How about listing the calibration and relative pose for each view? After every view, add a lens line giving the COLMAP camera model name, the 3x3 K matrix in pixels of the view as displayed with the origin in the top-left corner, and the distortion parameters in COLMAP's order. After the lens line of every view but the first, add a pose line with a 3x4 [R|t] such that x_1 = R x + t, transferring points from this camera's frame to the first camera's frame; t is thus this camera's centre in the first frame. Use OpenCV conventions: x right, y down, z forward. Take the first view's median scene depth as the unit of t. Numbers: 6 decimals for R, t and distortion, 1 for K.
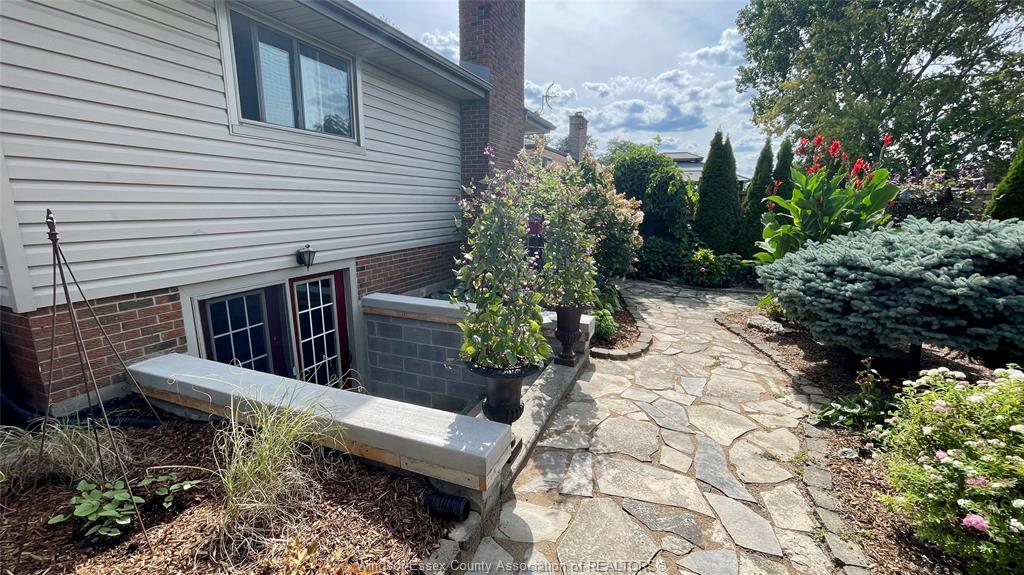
lens RADIAL K [[413.4, 0, 516.9], [0, 413.4, 277.5], [0, 0, 1]] dist [0.011889, 0.000139]
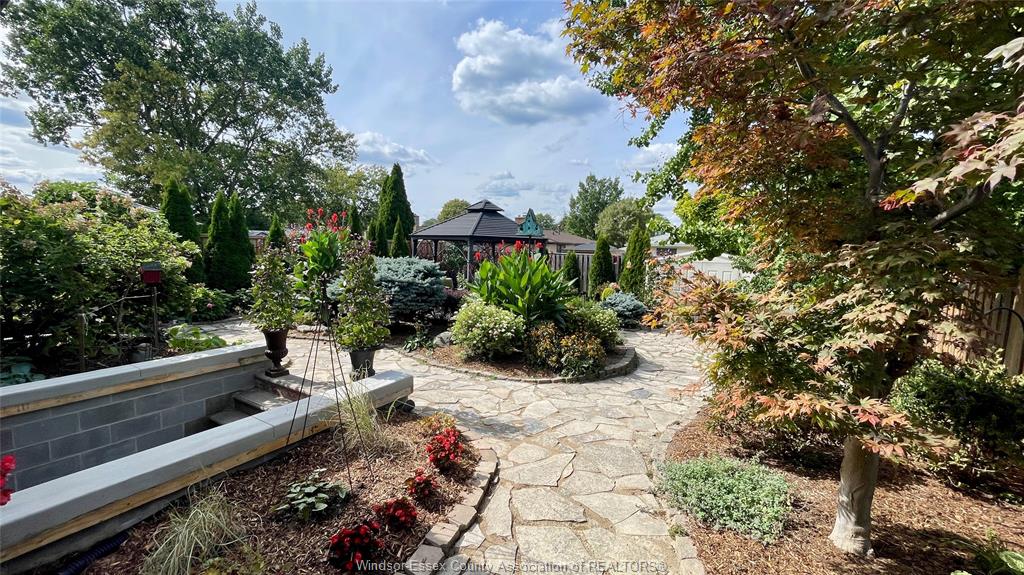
lens RADIAL K [[413.4, 0, 510.0], [0, 413.4, 285.3], [0, 0, 1]] dist [0.011889, 0.000139]
pose [[0.165690, -0.093455, 0.981740, -1.261330], [0.159069, 0.984997, 0.066919, -0.049524], [-0.973265, 0.145076, 0.178070, 0.045244]]
